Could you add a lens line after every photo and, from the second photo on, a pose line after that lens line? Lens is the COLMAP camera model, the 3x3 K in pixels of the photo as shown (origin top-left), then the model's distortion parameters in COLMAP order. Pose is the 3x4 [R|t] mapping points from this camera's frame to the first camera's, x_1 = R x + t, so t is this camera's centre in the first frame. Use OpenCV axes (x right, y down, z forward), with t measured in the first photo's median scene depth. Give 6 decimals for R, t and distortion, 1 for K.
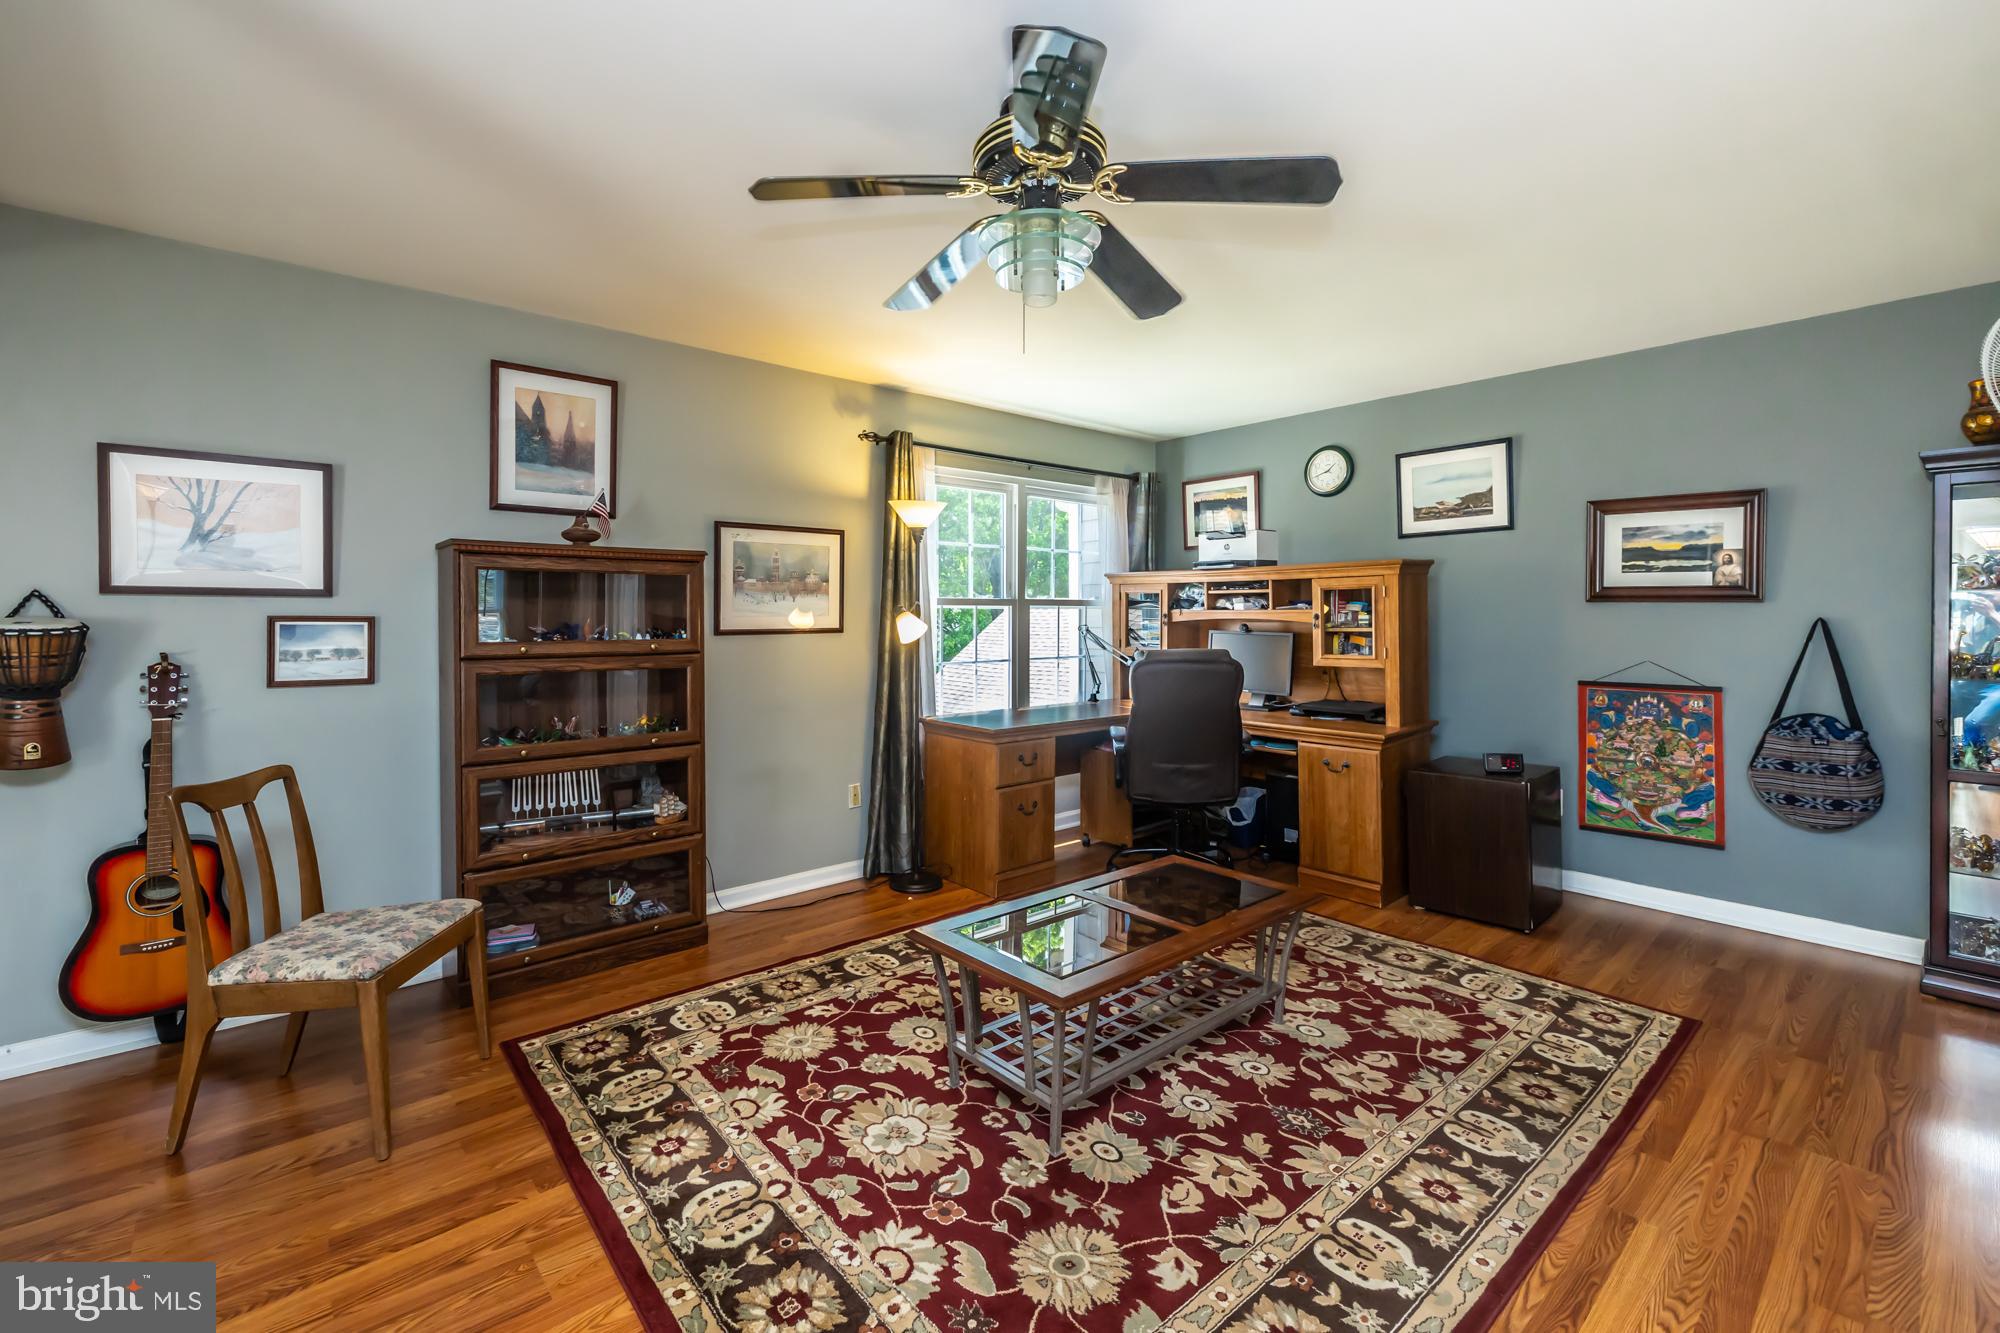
lens RADIAL K [[857.3, 0, 1000.8], [0, 857.3, 631.1], [0, 0, 1]] dist [-0.000777, 0.000338]
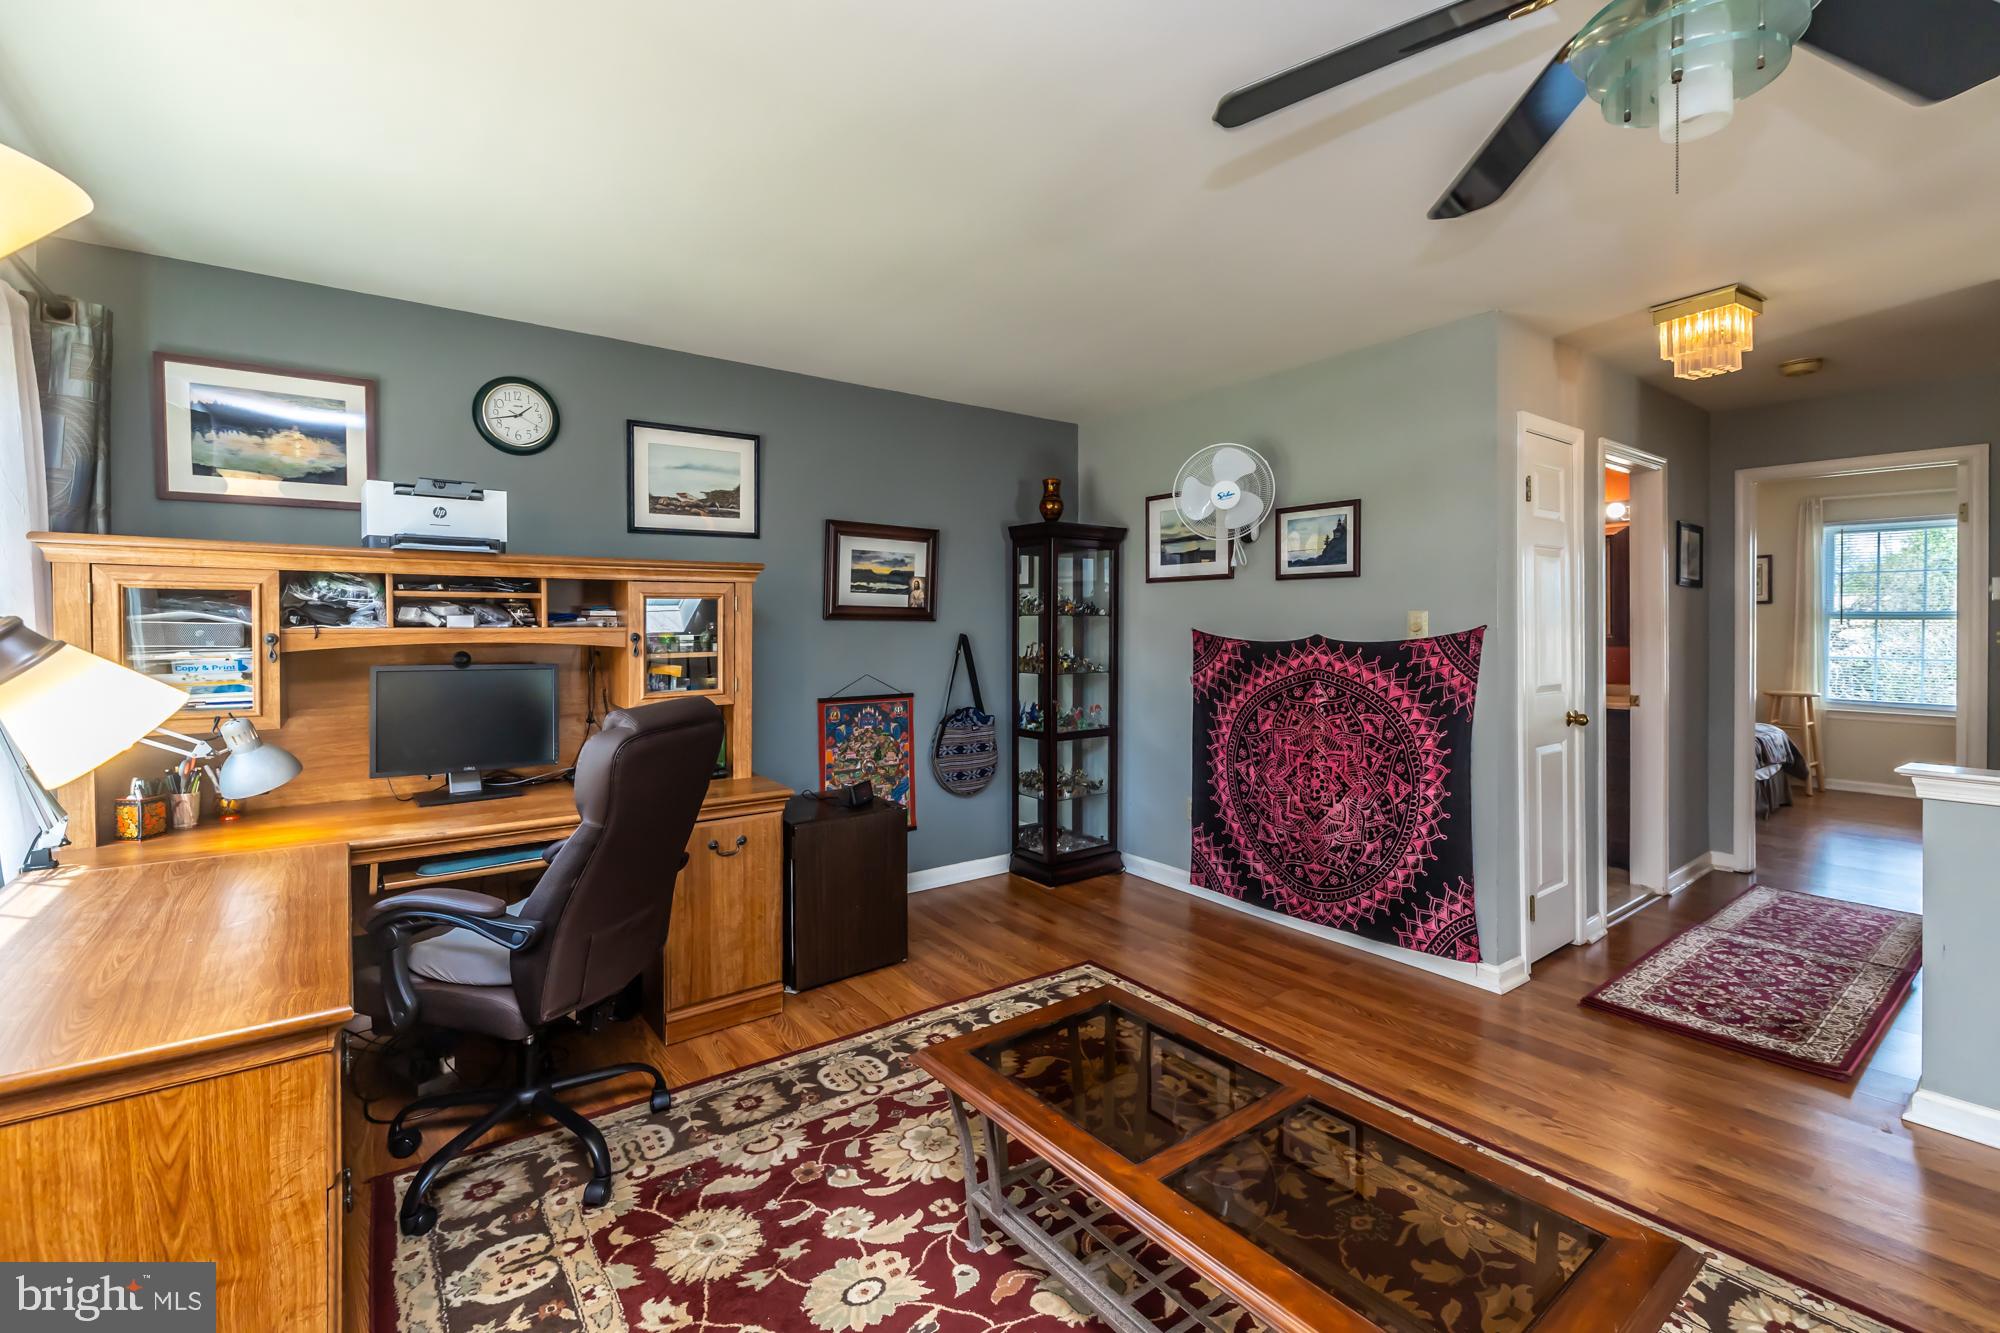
lens RADIAL K [[862.7, 0, 983.2], [0, 862.7, 637.4], [0, 0, 1]] dist [-0.000356, 0.000080]
pose [[0.087540, -0.014118, 0.996061, -0.315729], [0.019290, 0.999736, 0.012475, -0.022810], [-0.995974, 0.018122, 0.087789, 0.746738]]
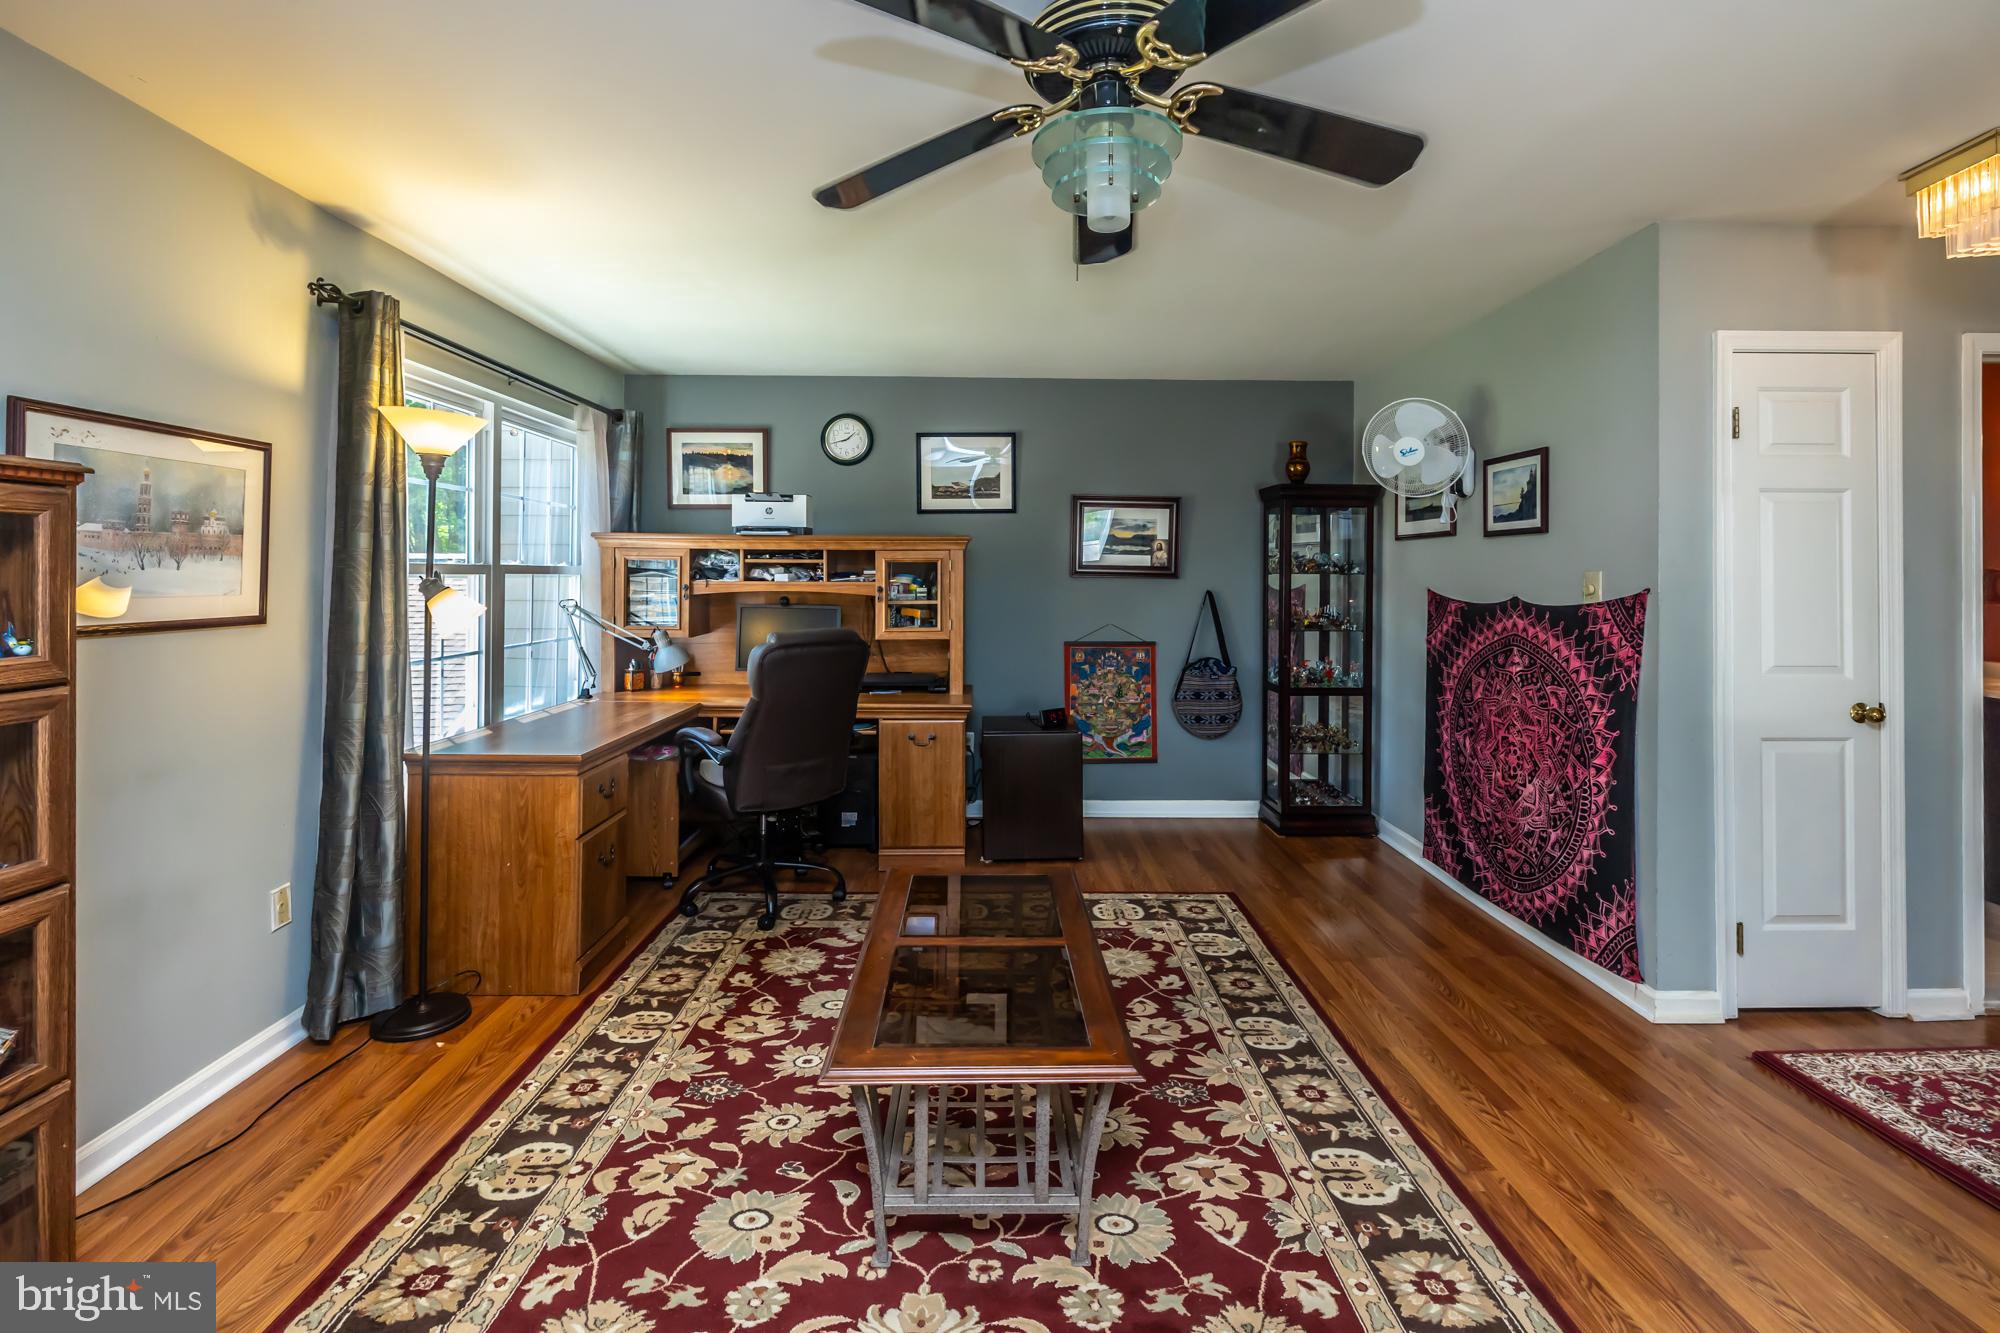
lens RADIAL K [[875.4, 0, 1001.9], [0, 875.4, 578.1], [0, 0, 1]] dist [-0.000622, 0.000259]
pose [[0.644940, 0.003379, 0.764225, -0.342037], [0.007850, 0.999908, -0.011045, -0.019806], [-0.764193, 0.013123, 0.644855, 0.277548]]
